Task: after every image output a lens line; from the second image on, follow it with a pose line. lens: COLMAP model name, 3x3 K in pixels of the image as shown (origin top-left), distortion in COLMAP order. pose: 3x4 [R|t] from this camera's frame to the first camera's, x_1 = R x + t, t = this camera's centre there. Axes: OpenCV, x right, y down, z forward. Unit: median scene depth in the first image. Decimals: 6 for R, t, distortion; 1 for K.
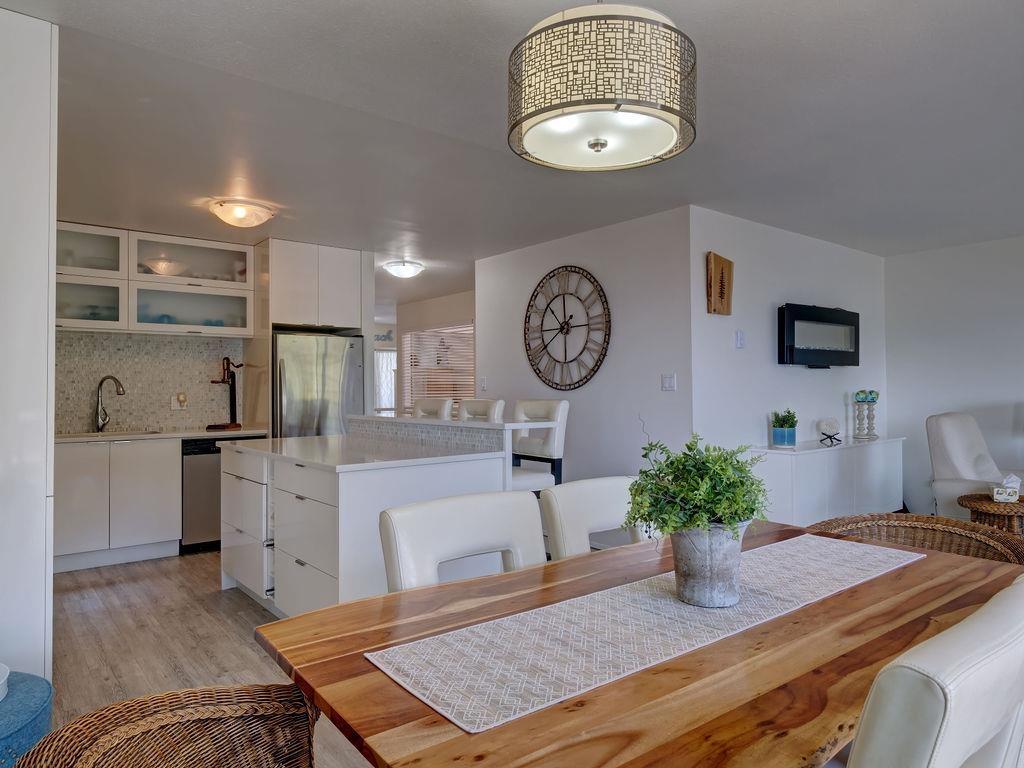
lens RADIAL K [[647.4, 0, 512.8], [0, 647.4, 377.0], [0, 0, 1]] dist [-0.003871, -0.000482]
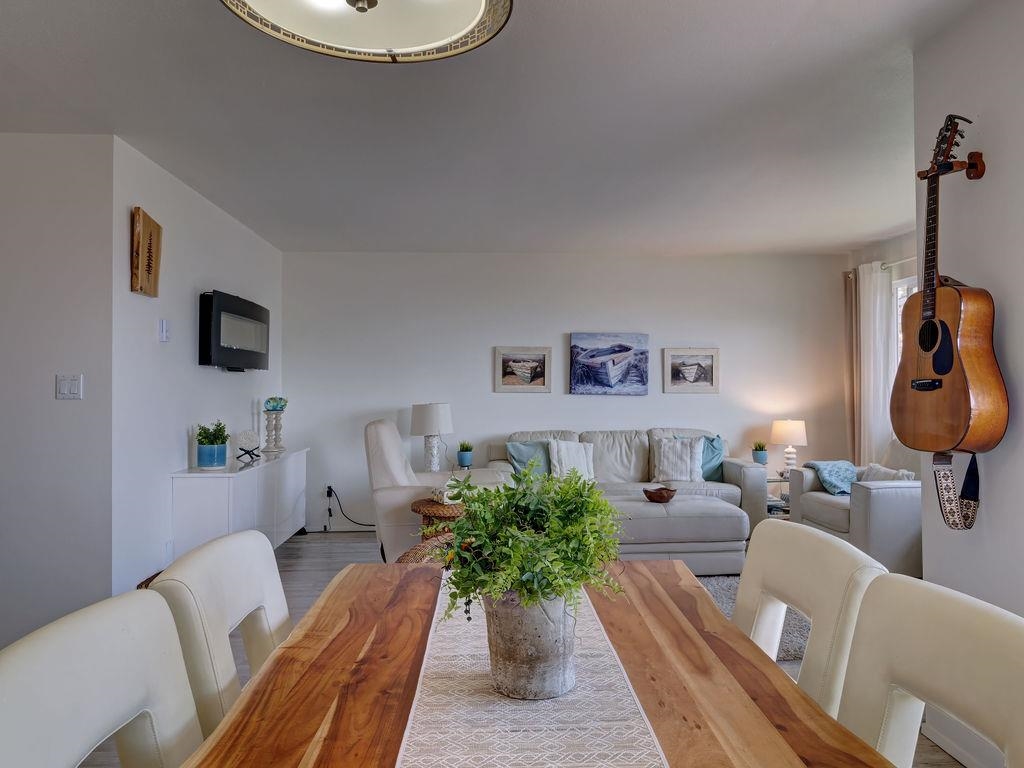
lens RADIAL K [[745.4, 0, 584.5], [0, 745.4, 378.5], [0, 0, 1]] dist [0.002884, 0.001302]
pose [[0.581254, 0.015118, 0.813582, -0.078810], [-0.011135, 0.999882, -0.010625, 0.001460], [-0.813646, -0.002883, 0.581353, 0.103513]]
